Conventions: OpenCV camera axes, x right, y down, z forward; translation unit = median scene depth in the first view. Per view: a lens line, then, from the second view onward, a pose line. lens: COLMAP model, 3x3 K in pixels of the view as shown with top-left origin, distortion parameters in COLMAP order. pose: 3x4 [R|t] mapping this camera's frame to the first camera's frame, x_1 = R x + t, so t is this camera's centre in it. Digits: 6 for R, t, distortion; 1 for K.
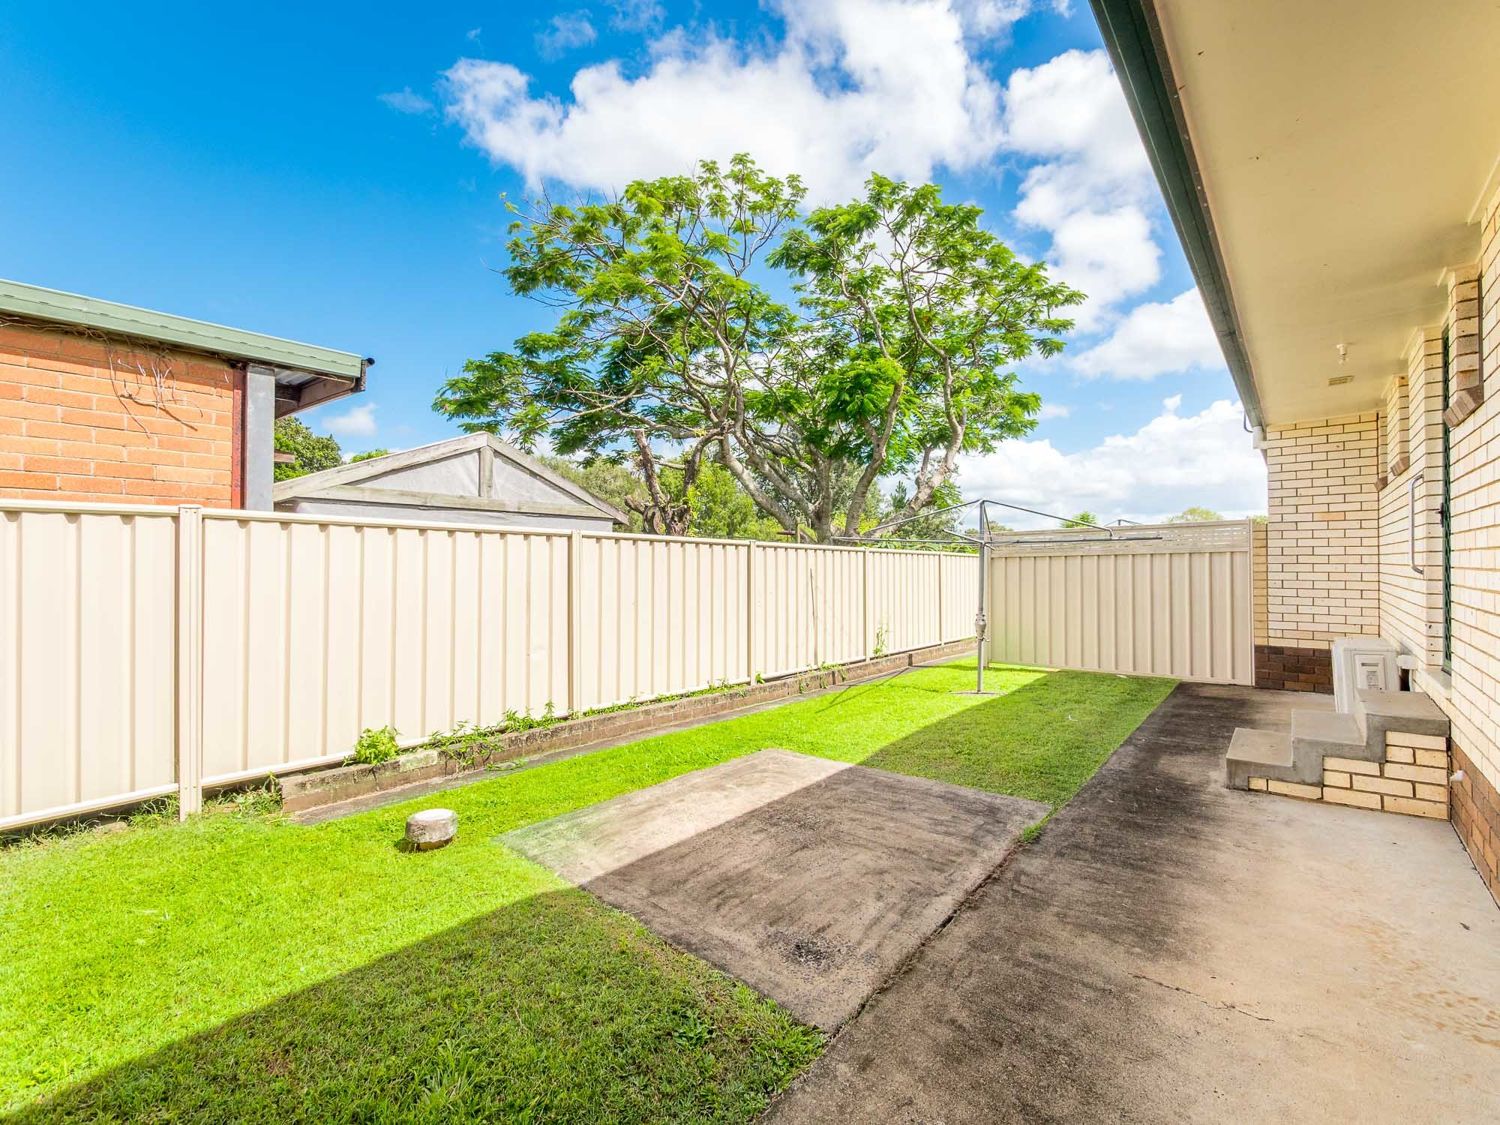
lens RADIAL K [[629.1, 0, 756.2], [0, 629.1, 559.4], [0, 0, 1]] dist [-0.009650, 0.000123]
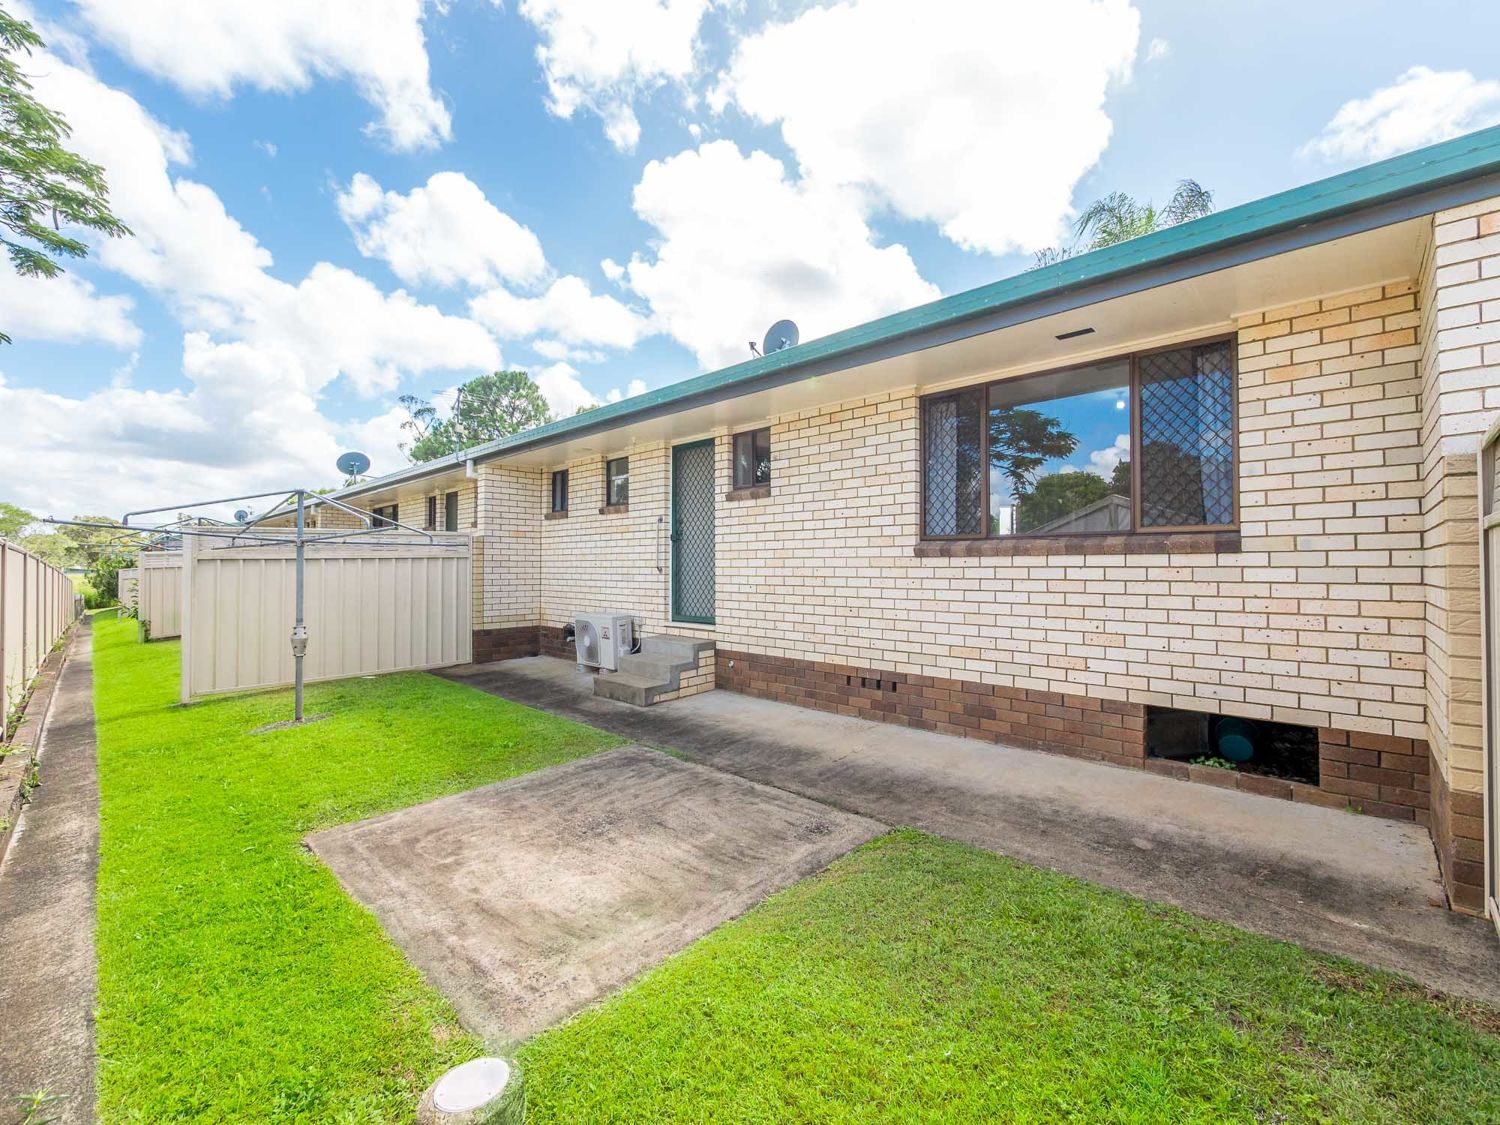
lens RADIAL K [[629.1, 0, 756.0], [0, 629.1, 562.4], [0, 0, 1]] dist [-0.009650, 0.000123]
pose [[0.044017, 0.009430, 0.998986, -0.968882], [-0.003515, 0.999951, -0.009284, 0.014607], [-0.999025, -0.003103, 0.044048, 0.755216]]
